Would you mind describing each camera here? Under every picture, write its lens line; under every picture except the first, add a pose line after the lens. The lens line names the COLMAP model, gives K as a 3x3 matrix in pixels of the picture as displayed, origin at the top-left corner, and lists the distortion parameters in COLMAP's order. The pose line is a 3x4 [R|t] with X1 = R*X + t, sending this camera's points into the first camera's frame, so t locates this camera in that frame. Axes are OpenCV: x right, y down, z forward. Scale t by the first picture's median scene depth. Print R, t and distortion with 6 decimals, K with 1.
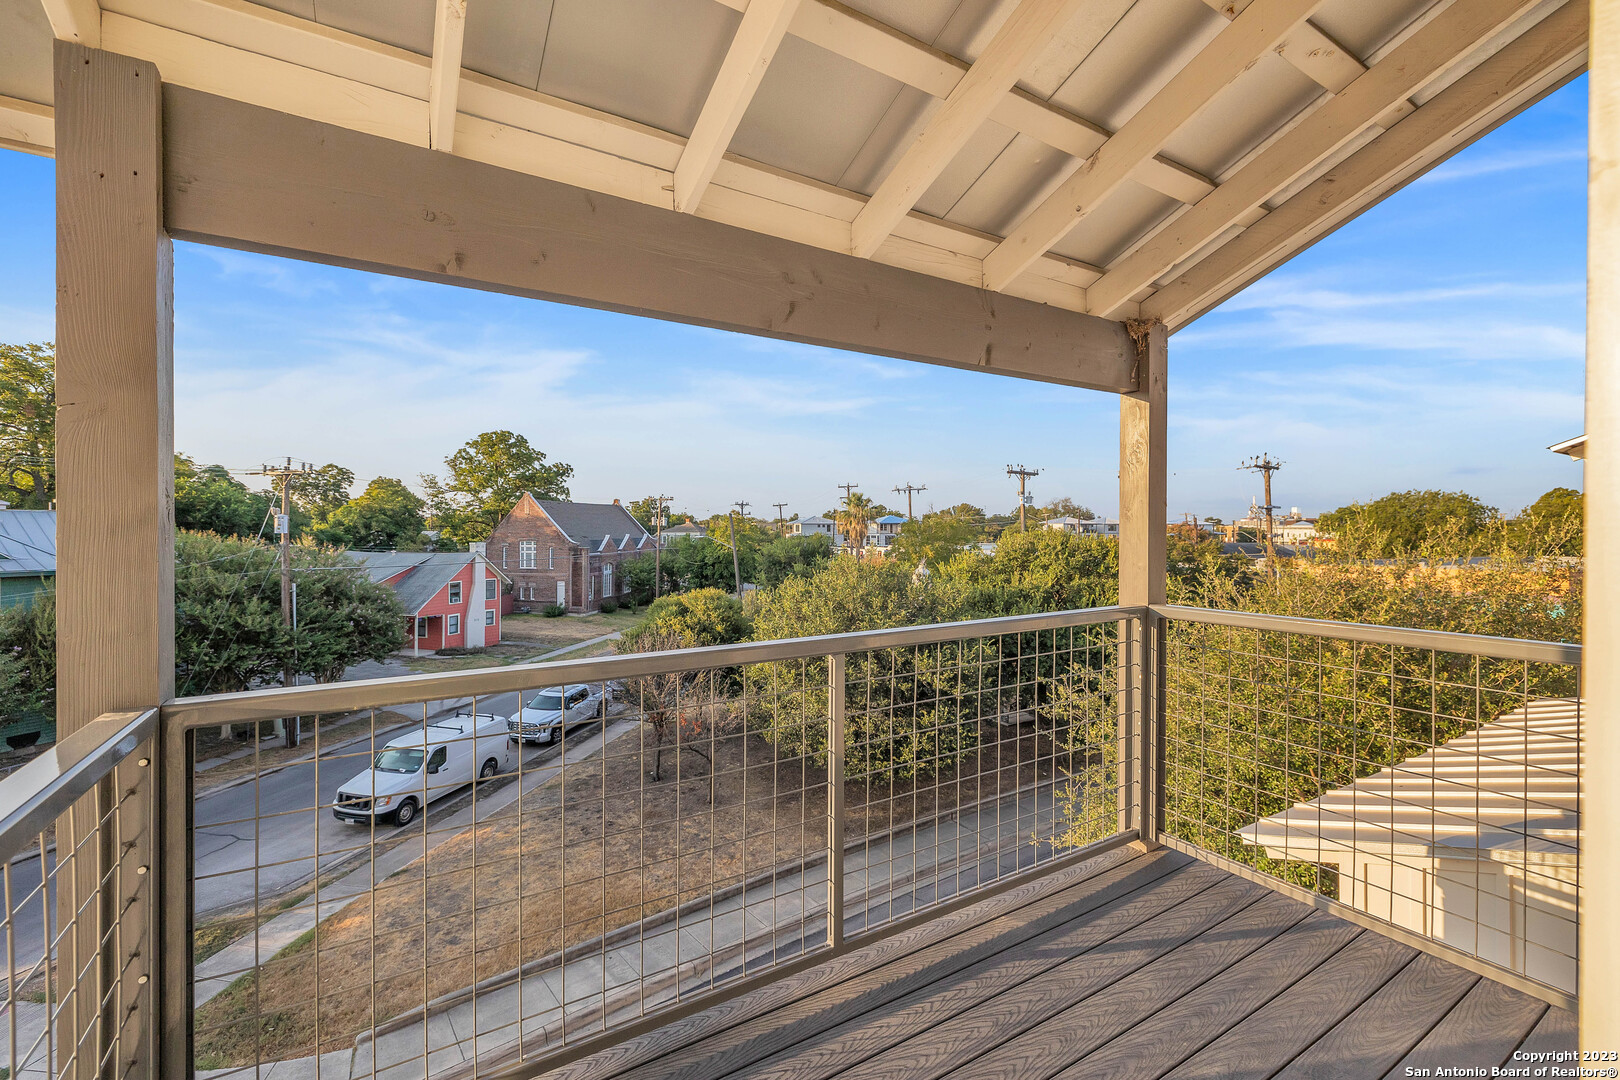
lens RADIAL K [[687.9, 0, 789.8], [0, 687.9, 525.8], [0, 0, 1]] dist [0.002170, 0.000225]
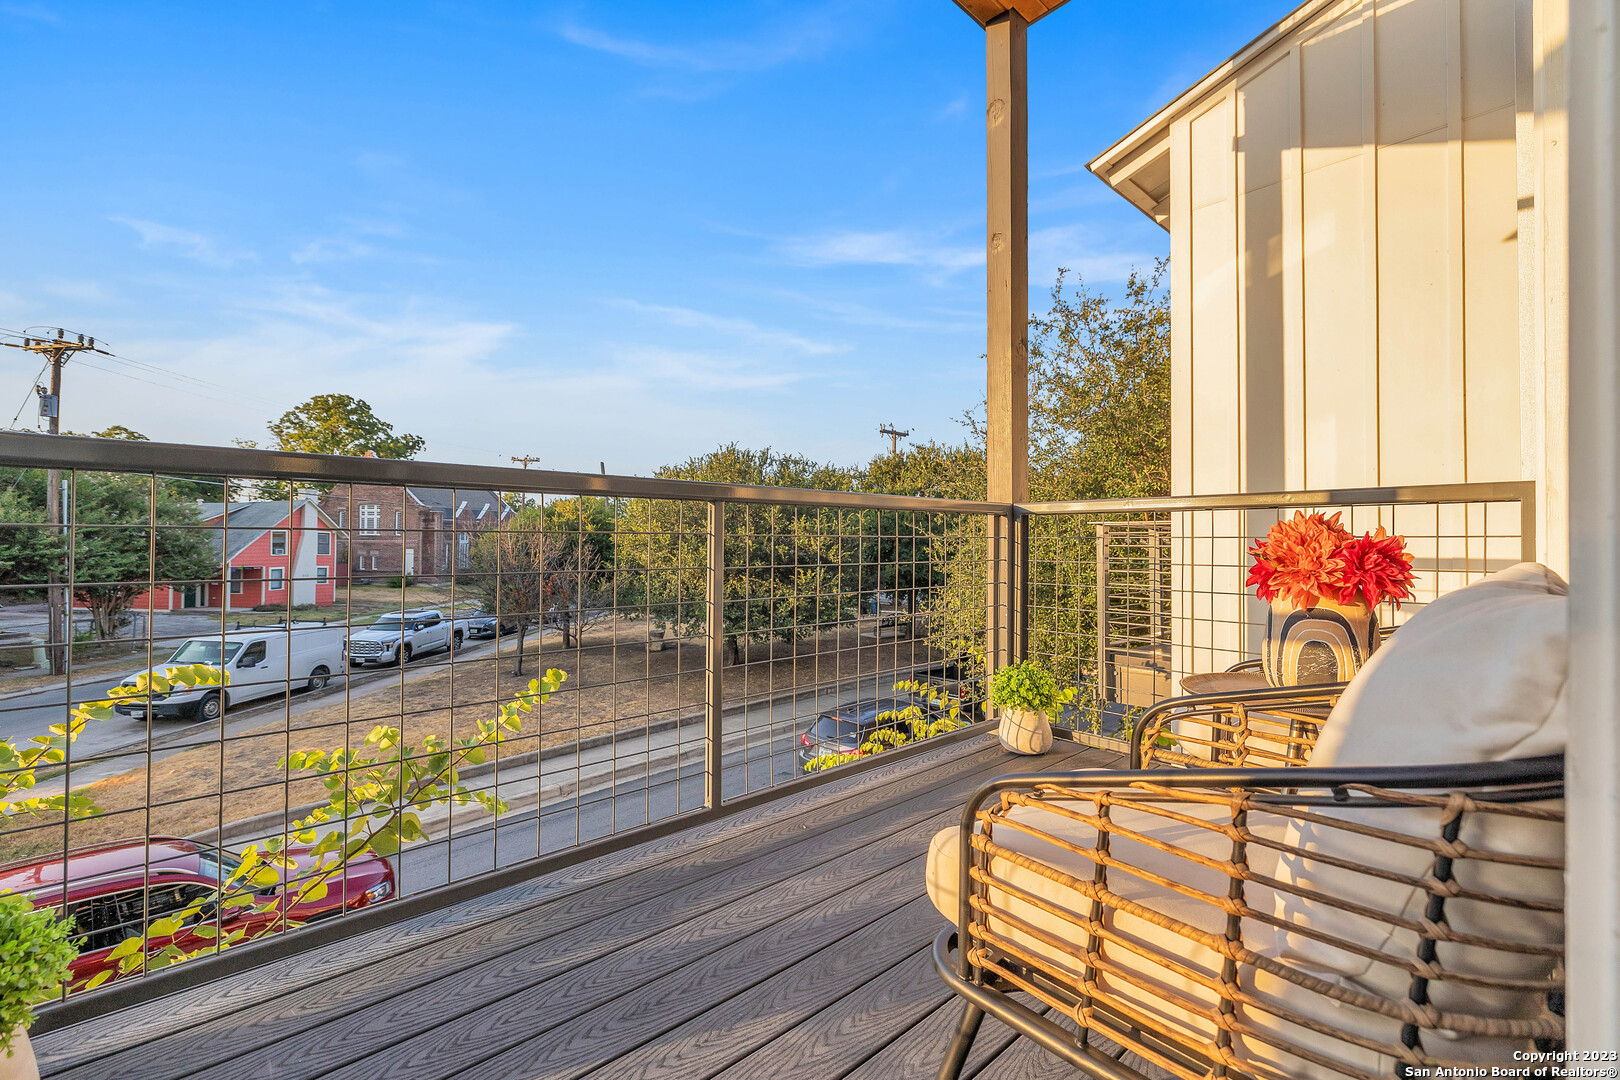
lens RADIAL K [[705.0, 0, 801.4], [0, 705.0, 535.7], [0, 0, 1]] dist [-0.021138, 0.007864]
pose [[0.982255, 0.007640, 0.187393, 0.000543], [-0.005702, 0.999925, -0.010877, 0.164309], [-0.187462, 0.009615, 0.982225, 0.004259]]
